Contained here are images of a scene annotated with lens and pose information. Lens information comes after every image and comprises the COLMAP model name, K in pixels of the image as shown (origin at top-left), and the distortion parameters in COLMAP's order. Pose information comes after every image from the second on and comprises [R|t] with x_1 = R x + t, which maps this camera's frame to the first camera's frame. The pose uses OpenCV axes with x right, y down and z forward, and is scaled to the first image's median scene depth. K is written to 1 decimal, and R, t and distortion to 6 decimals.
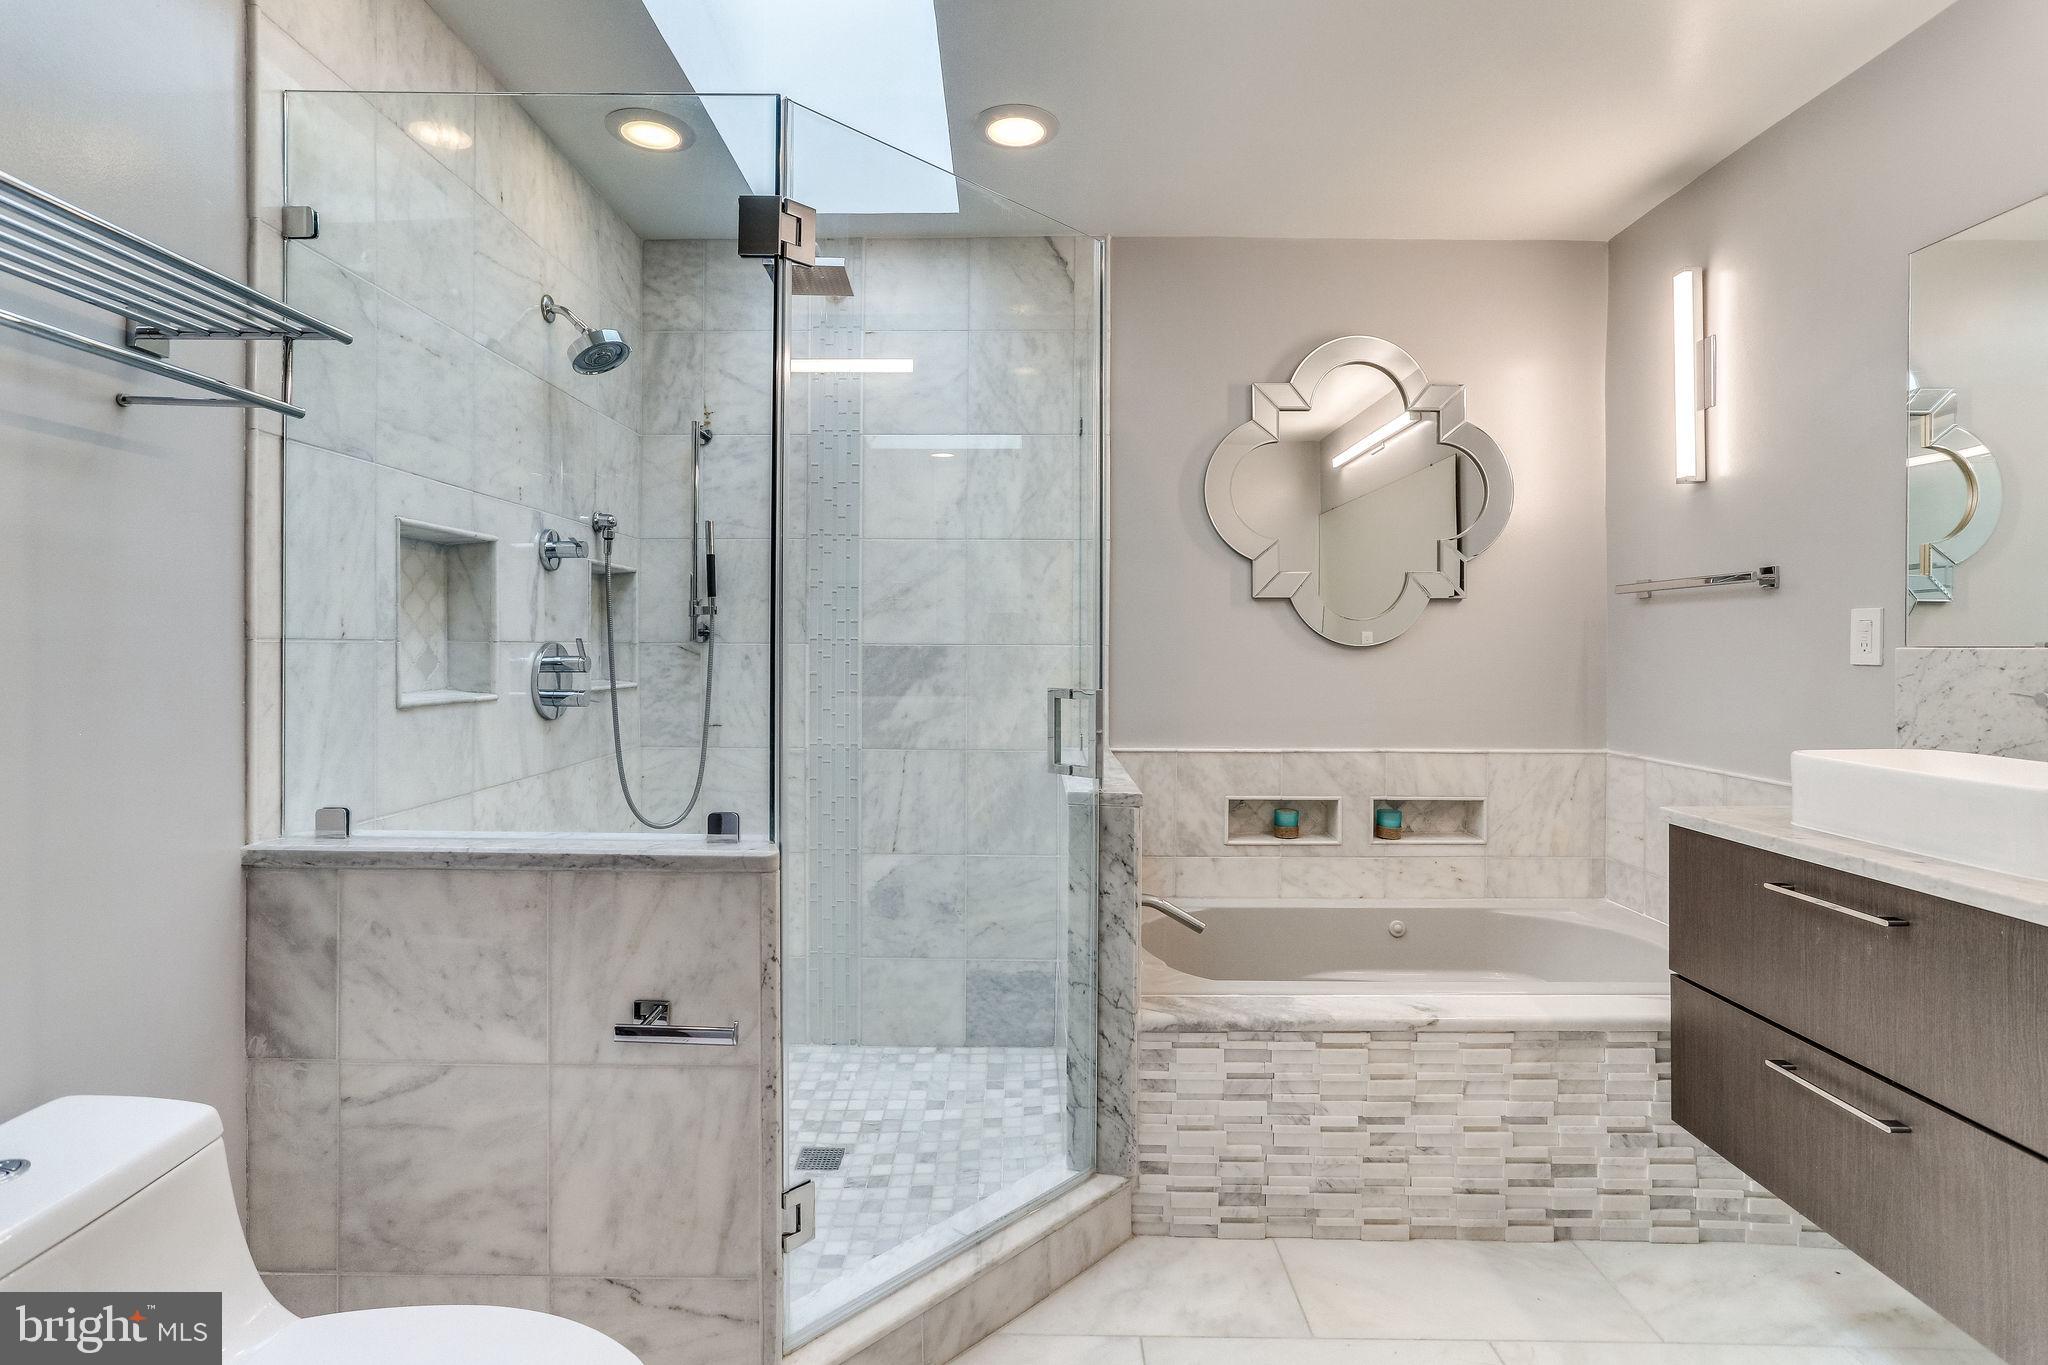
lens RADIAL K [[1002.3, 0, 1016.2], [0, 1002.3, 643.3], [0, 0, 1]] dist [-0.030841, 0.016338]
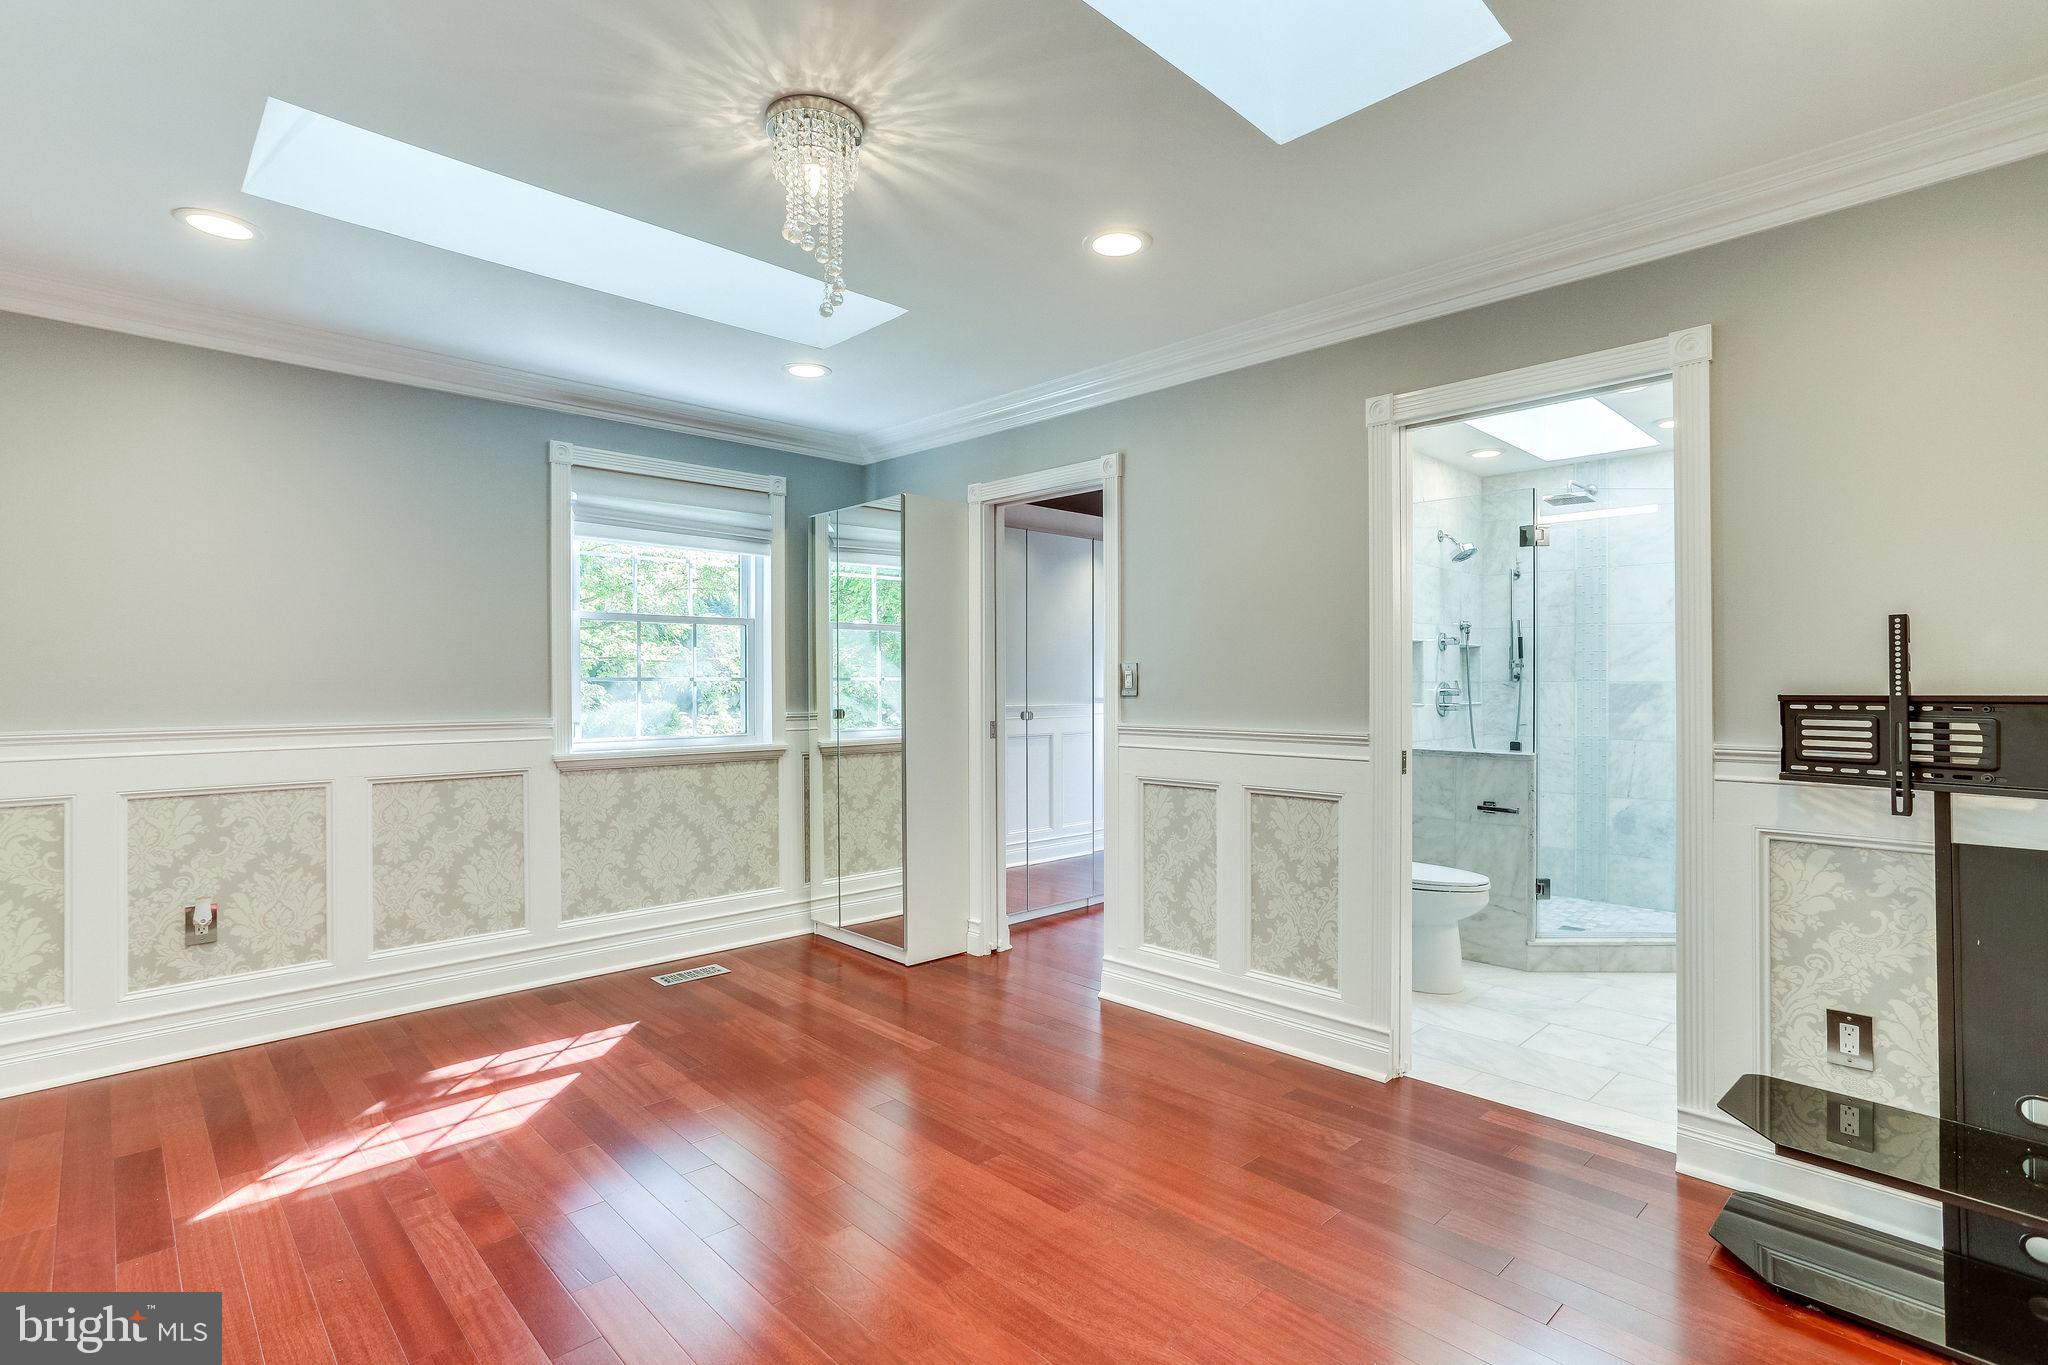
lens RADIAL K [[1002.3, 0, 1017.5], [0, 1002.3, 679.4], [0, 0, 1]] dist [-0.030841, 0.016338]
pose [[0.702363, -0.007373, -0.711781, 0.389106], [0.003488, 0.999970, -0.006916, 0.004202], [0.711811, 0.002375, 0.702367, -1.067694]]
